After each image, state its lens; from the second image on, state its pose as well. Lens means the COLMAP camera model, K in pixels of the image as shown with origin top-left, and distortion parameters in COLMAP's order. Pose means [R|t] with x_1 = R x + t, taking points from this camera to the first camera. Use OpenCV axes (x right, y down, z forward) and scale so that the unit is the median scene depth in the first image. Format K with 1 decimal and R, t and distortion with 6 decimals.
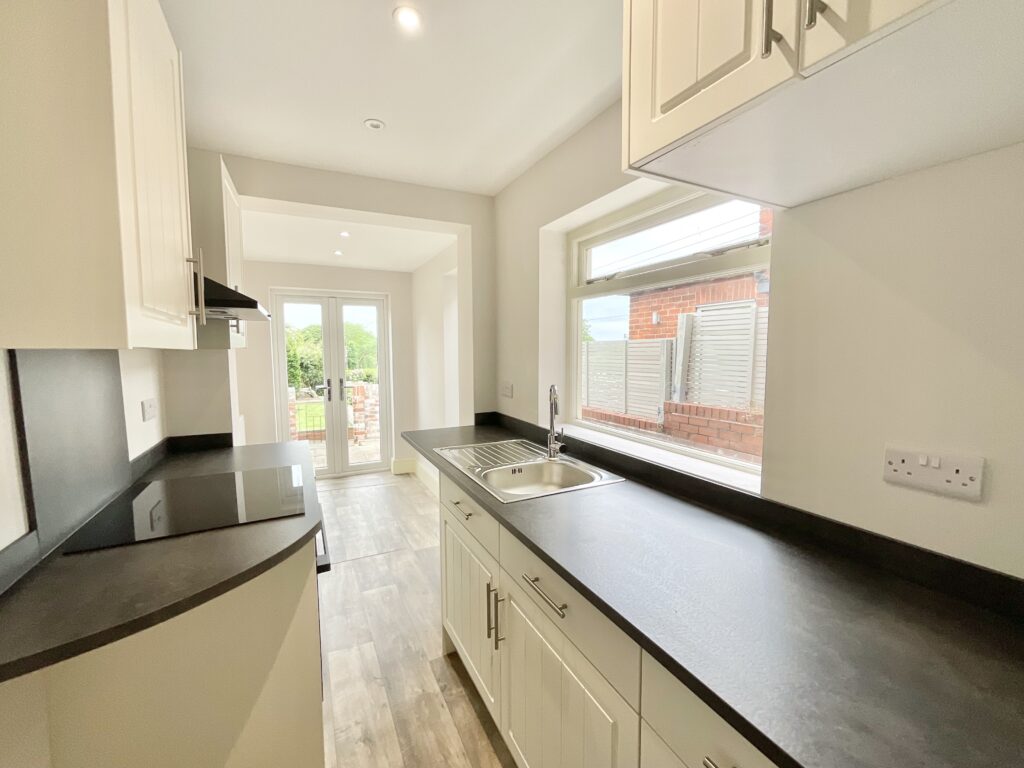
lens RADIAL K [[418.1, 0, 512.0], [0, 418.1, 384.0], [0, 0, 1]] dist [-0.000337, -0.000034]
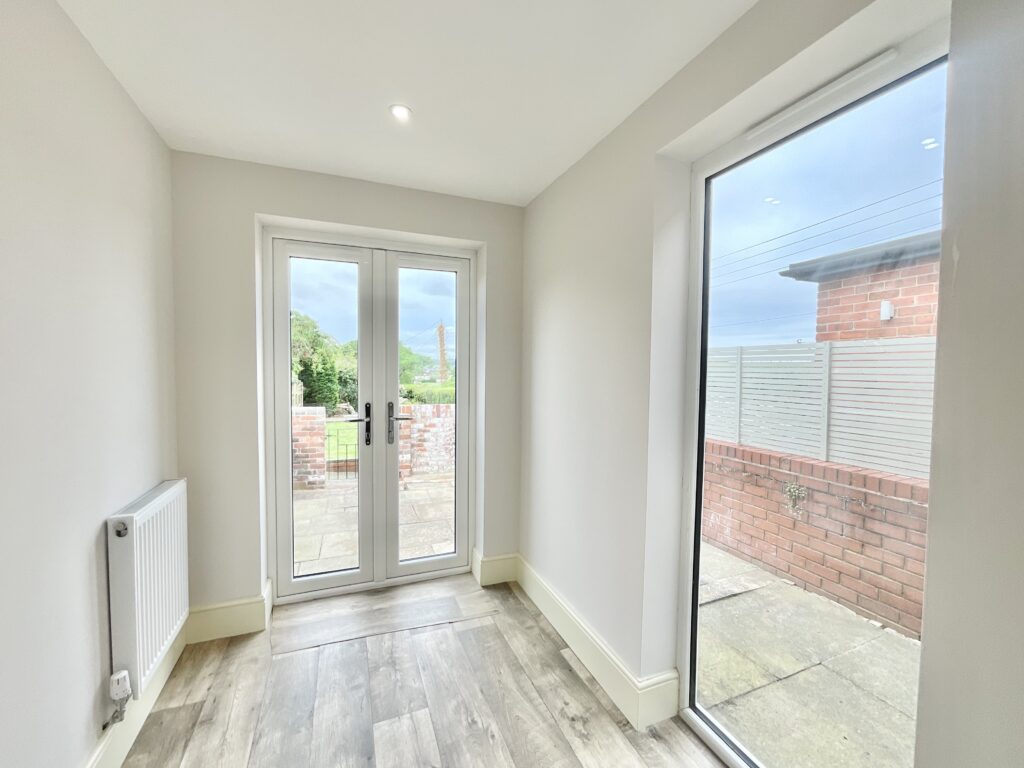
lens RADIAL K [[418.1, 0, 512.0], [0, 418.1, 384.0], [0, 0, 1]] dist [-0.000337, -0.000034]
pose [[0.996564, 0.017872, -0.080874, -0.144305], [-0.021328, 0.998887, -0.042072, -0.011728], [0.080032, 0.043652, 0.995836, 0.327801]]
